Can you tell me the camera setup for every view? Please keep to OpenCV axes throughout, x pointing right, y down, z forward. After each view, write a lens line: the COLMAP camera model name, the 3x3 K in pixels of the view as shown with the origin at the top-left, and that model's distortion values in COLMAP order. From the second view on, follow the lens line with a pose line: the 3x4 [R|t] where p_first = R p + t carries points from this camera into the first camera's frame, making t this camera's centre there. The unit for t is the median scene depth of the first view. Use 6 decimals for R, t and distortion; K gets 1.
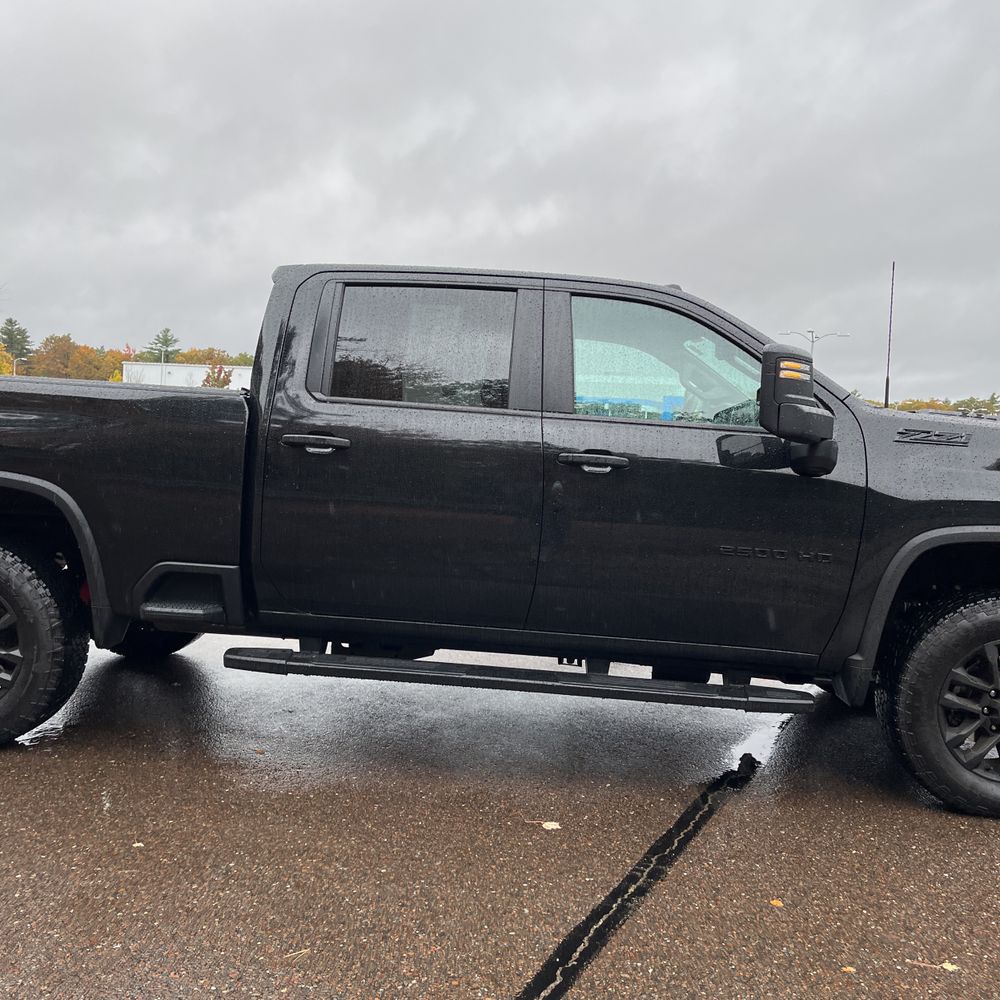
lens RADIAL K [[999.0, 0, 511.4], [0, 999.0, 500.8], [0, 0, 1]] dist [0.002516, -0.004621]
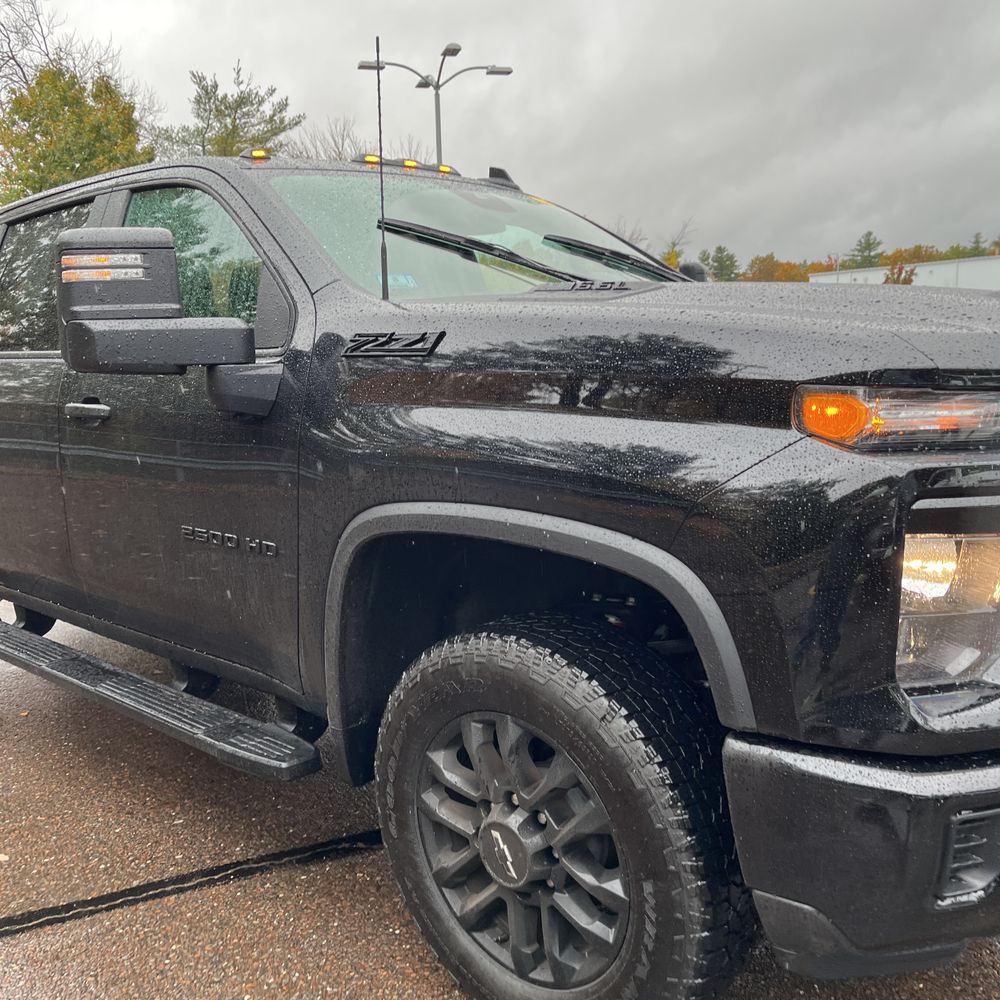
lens RADIAL K [[1010.5, 0, 500.0], [0, 1010.5, 500.0], [0, 0, 1]] dist [0.039422, -0.014776]
pose [[0.772457, 0.010239, -0.634984, 0.793090], [0.044394, 0.996554, 0.070073, -0.012756], [0.633513, -0.082318, 0.769341, 0.559895]]
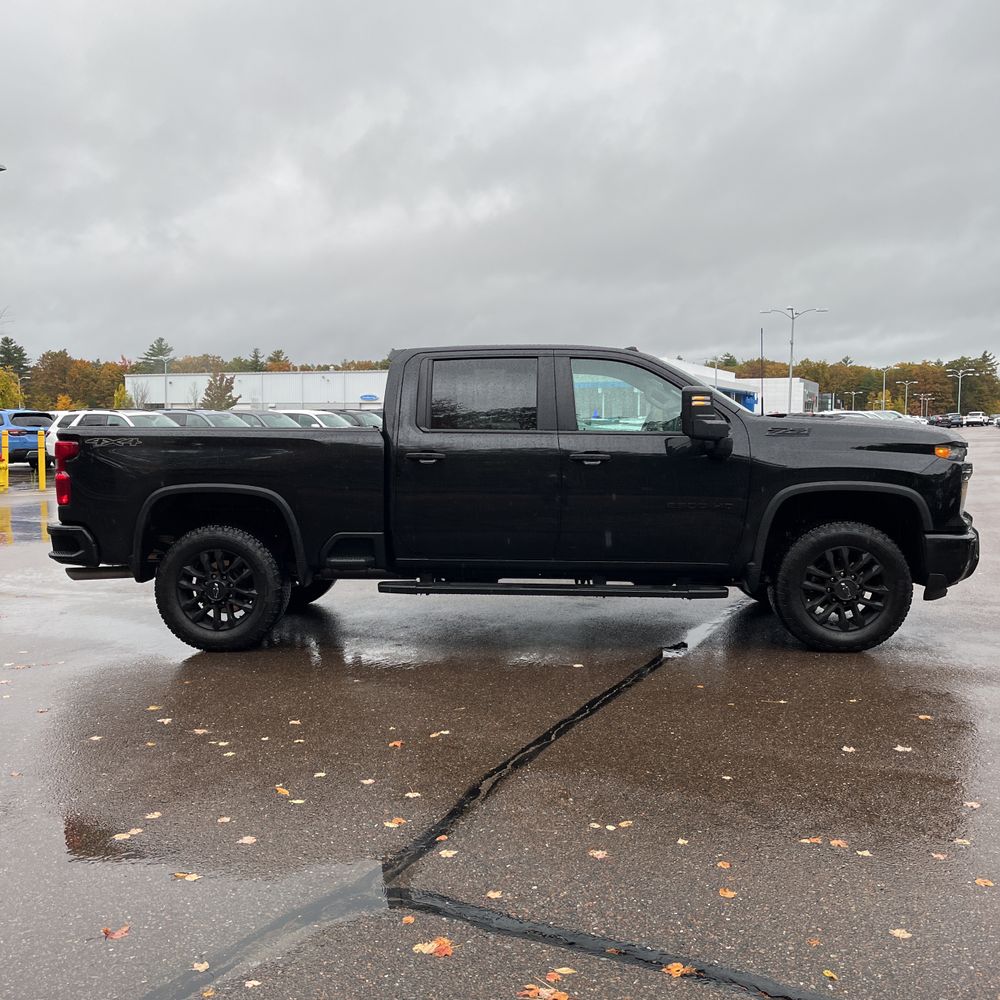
lens RADIAL K [[994.0, 0, 481.0], [0, 994.0, 502.5], [0, 0, 1]] dist [0.038485, -0.029906]
pose [[0.997766, -0.059585, -0.030221, -0.054624], [0.060008, 0.998109, 0.013309, 0.002266], [0.029371, -0.015093, 0.999455, -0.681393]]
